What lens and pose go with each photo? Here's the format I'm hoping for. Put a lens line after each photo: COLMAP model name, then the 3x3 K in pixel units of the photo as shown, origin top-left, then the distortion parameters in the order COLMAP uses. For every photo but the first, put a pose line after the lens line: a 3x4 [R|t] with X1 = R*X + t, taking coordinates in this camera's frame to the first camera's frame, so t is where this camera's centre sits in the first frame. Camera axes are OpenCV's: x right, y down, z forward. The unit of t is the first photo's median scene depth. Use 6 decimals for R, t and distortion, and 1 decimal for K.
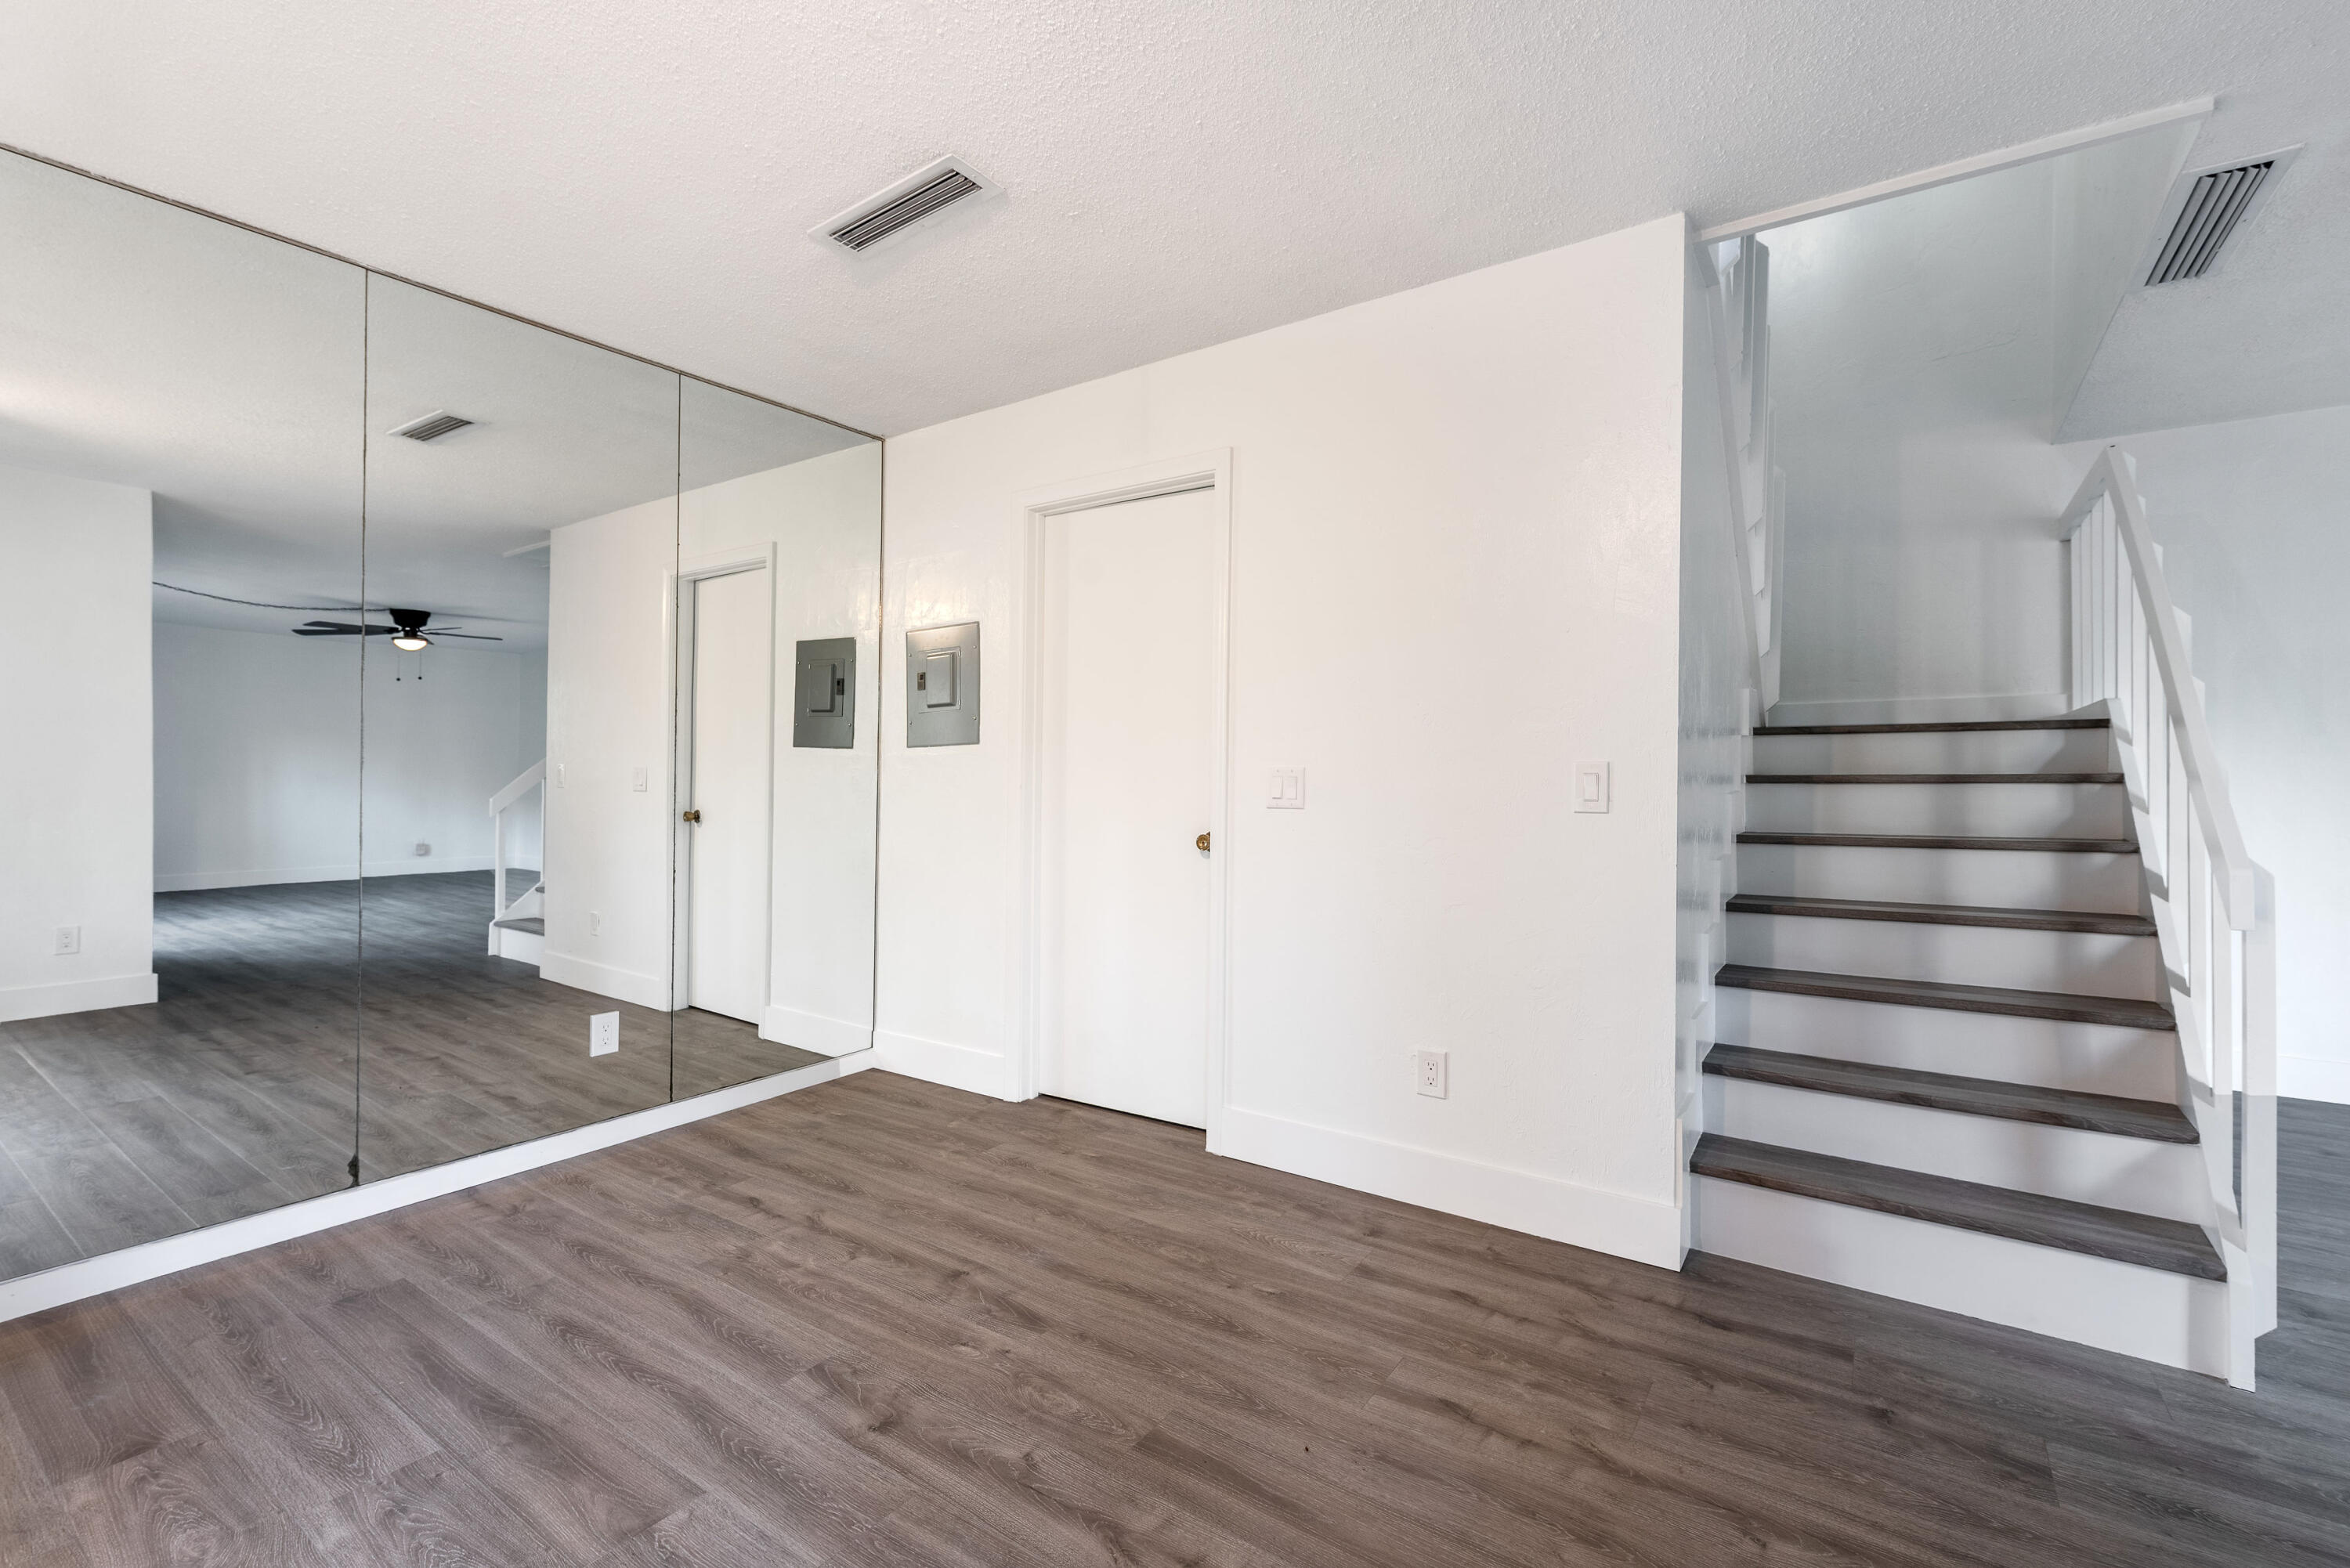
lens RADIAL K [[1021.9, 0, 1184.8], [0, 1021.9, 770.1], [0, 0, 1]] dist [0.009800, -0.000910]
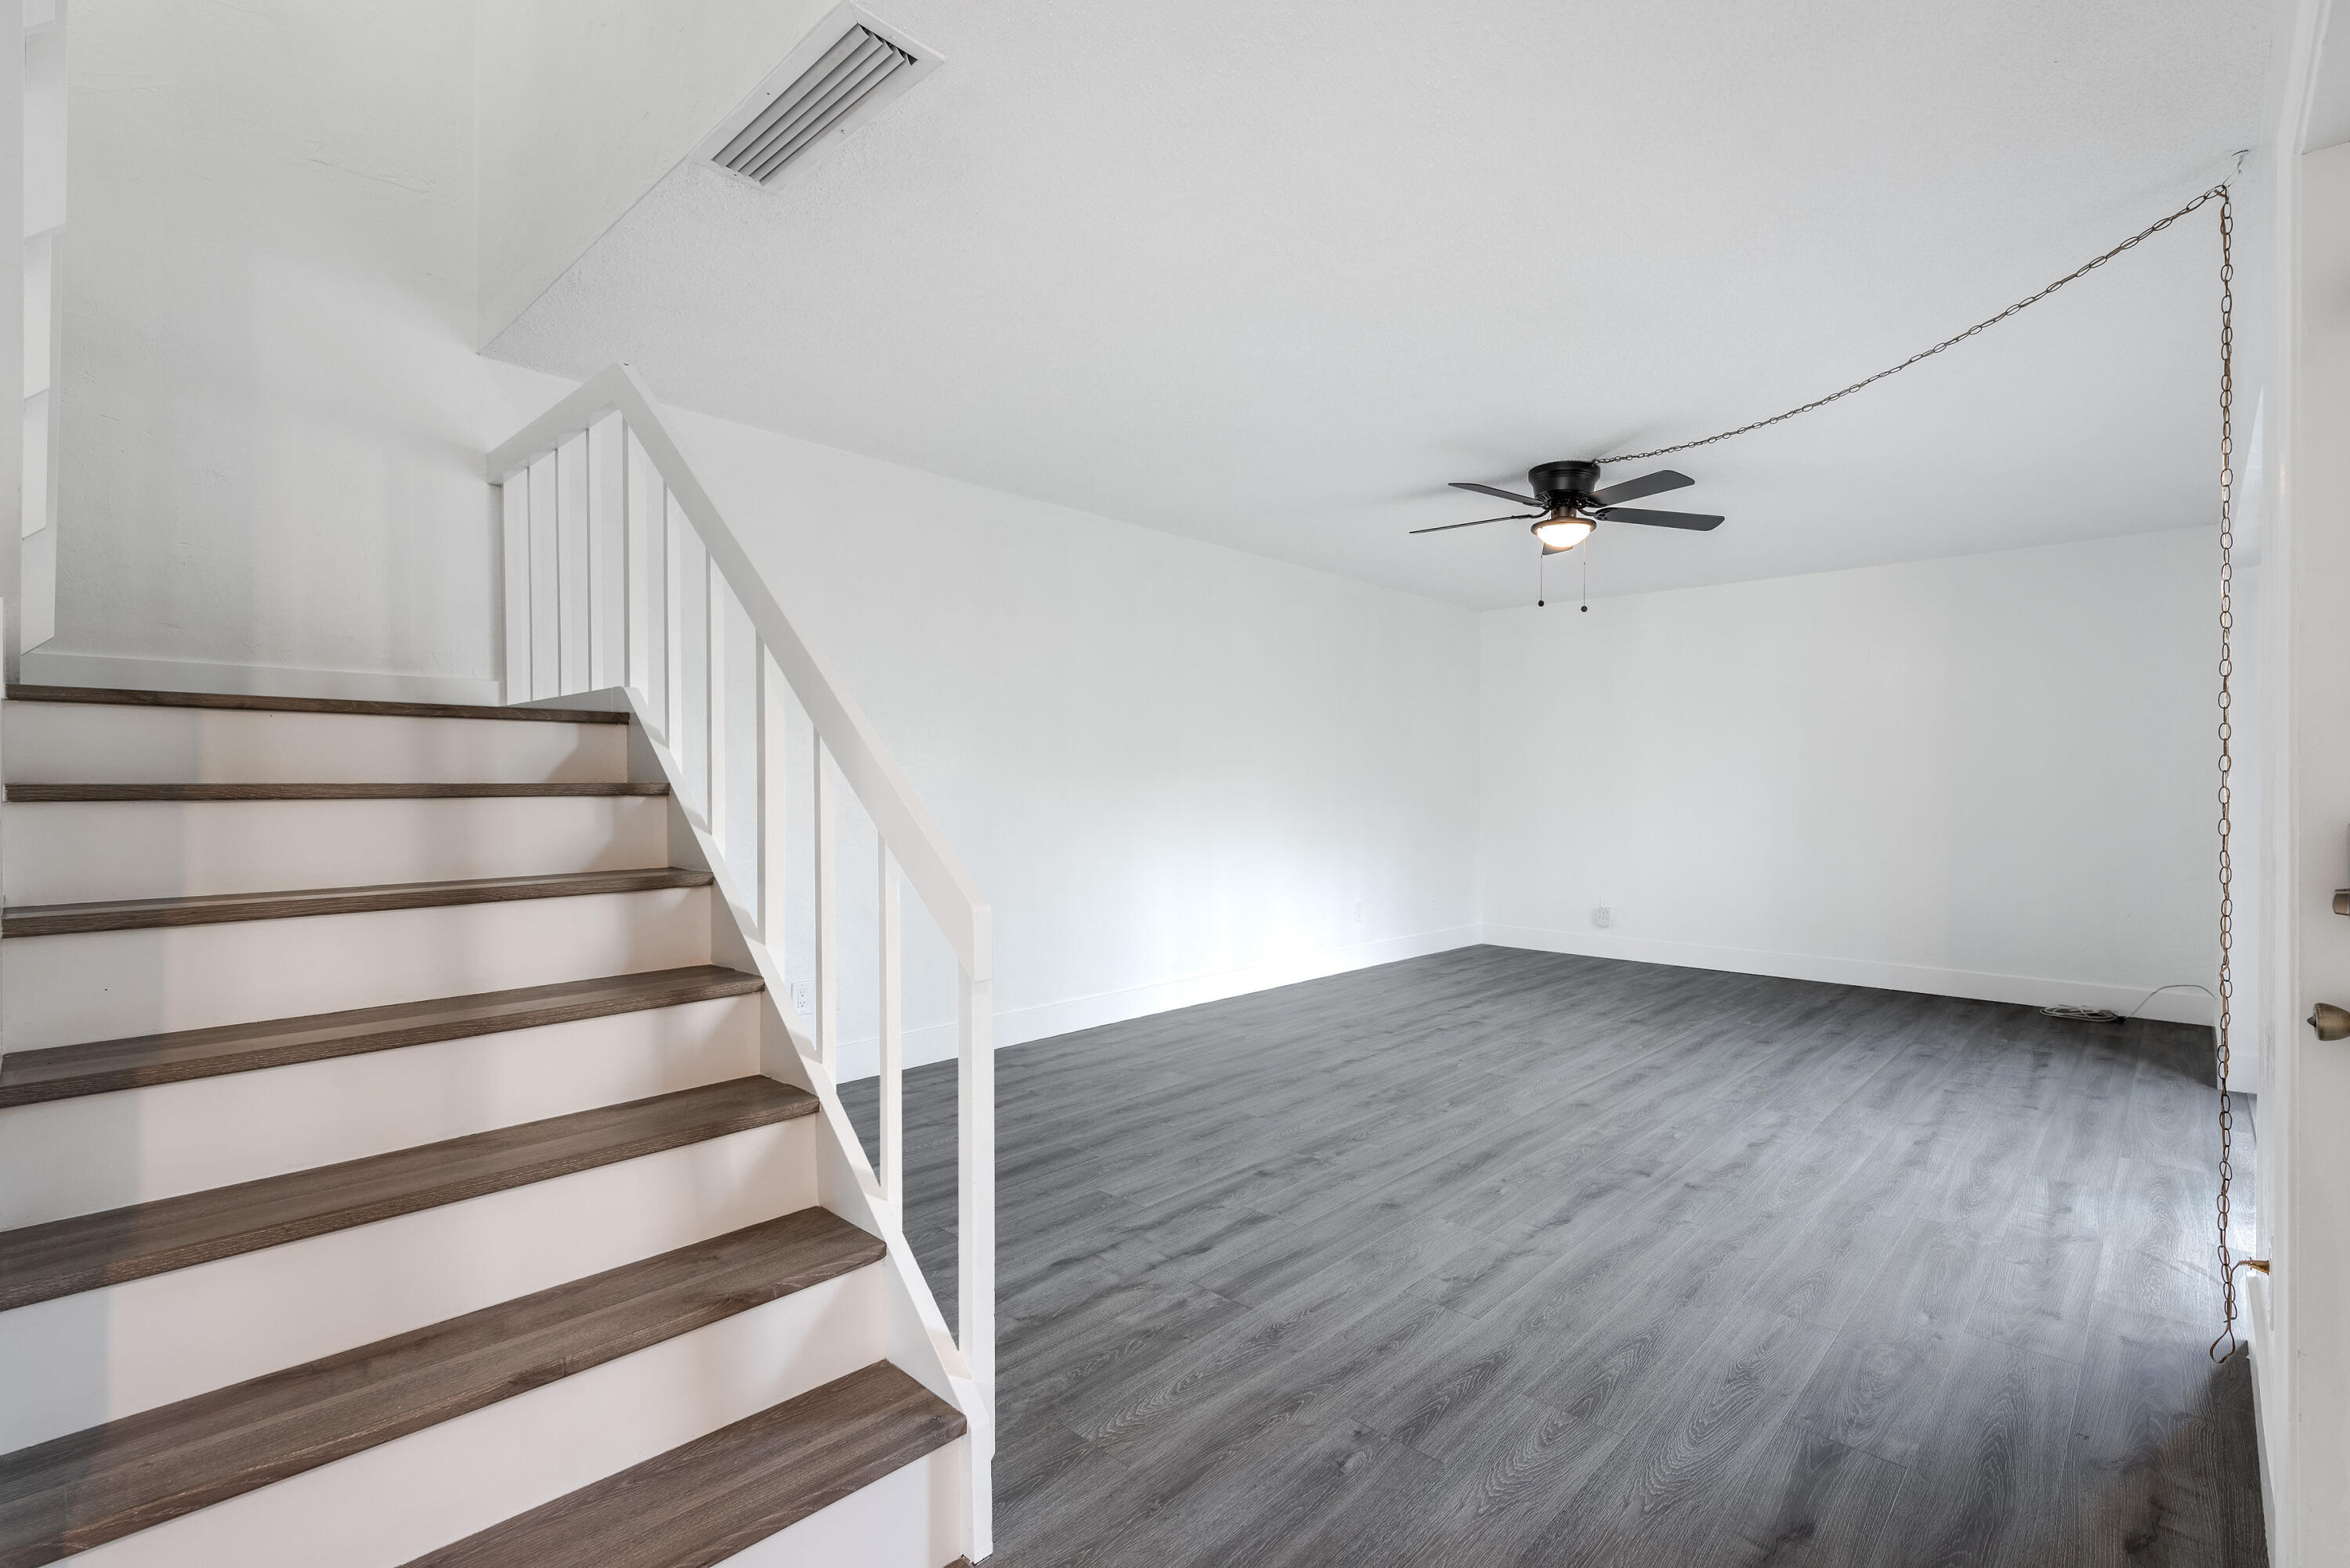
lens RADIAL K [[1066.3, 0, 1270.4], [0, 1066.3, 794.7], [0, 0, 1]] dist [-0.000569, -0.000051]
pose [[0.102943, -0.003951, 0.994679, 0.149261], [-0.002428, 0.999988, 0.004223, 0.007297], [-0.994684, -0.002850, 0.102932, 0.435873]]
